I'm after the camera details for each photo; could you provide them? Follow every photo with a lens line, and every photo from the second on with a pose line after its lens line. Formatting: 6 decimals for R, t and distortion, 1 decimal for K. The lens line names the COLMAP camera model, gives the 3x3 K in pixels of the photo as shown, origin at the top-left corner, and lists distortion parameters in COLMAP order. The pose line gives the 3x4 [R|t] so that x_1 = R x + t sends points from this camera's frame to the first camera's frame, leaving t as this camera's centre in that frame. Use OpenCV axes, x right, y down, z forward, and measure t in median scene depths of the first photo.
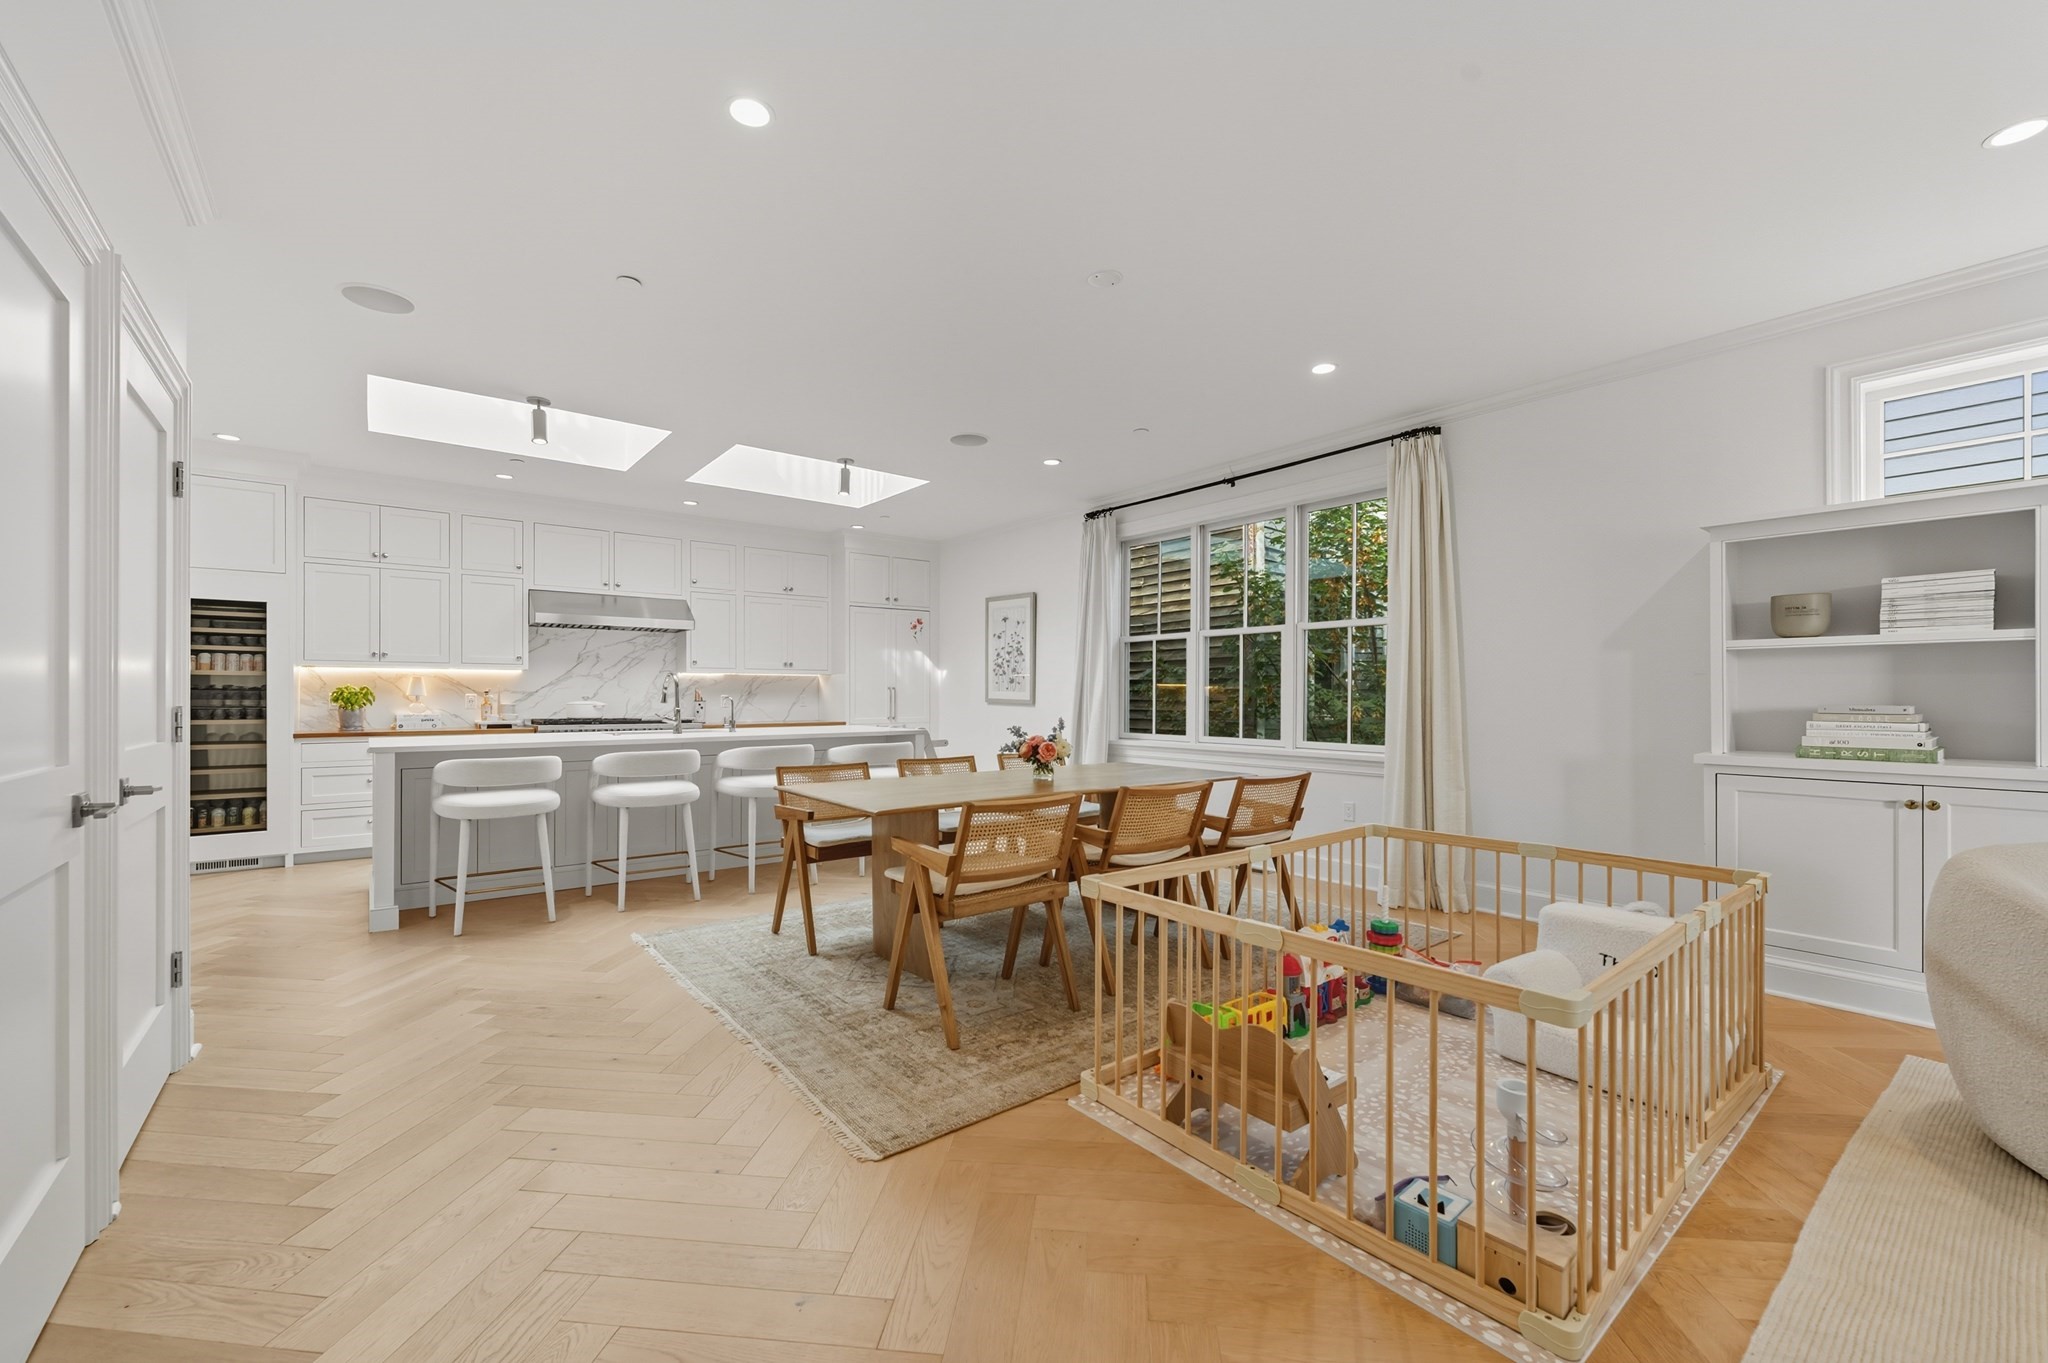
lens RADIAL K [[826.8, 0, 1021.4], [0, 826.8, 695.9], [0, 0, 1]] dist [-0.001465, 0.000035]
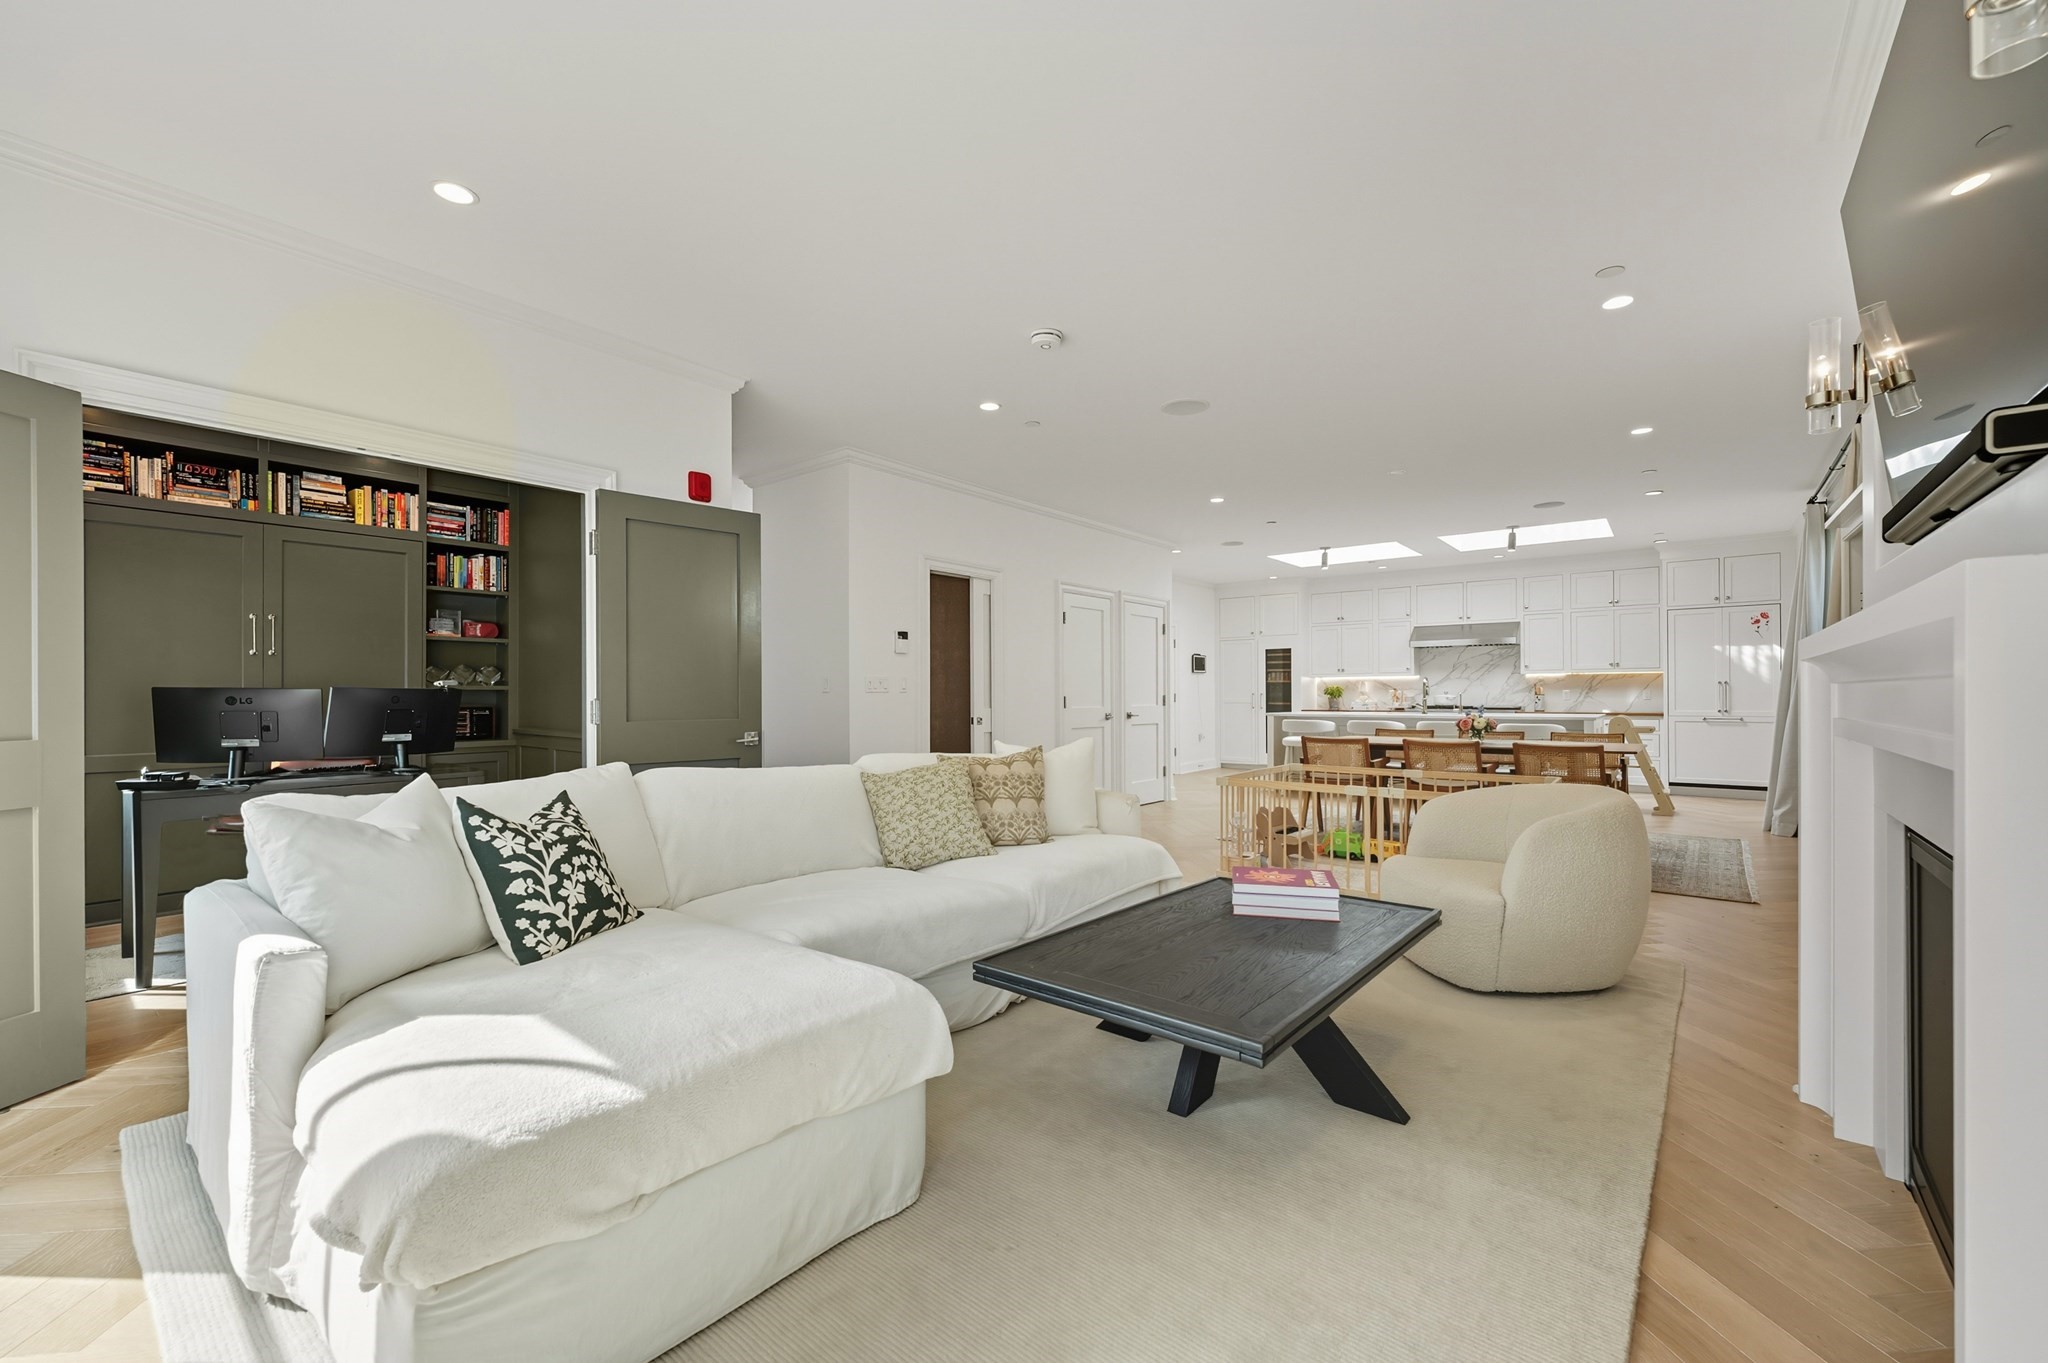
lens RADIAL K [[826.8, 0, 1021.4], [0, 826.8, 695.9], [0, 0, 1]] dist [-0.001465, 0.000035]
pose [[0.216207, 0.001983, -0.976346, 1.044185], [0.003977, 0.999988, 0.002912, 0.001691], [0.976340, -0.004512, 0.216196, -0.154408]]
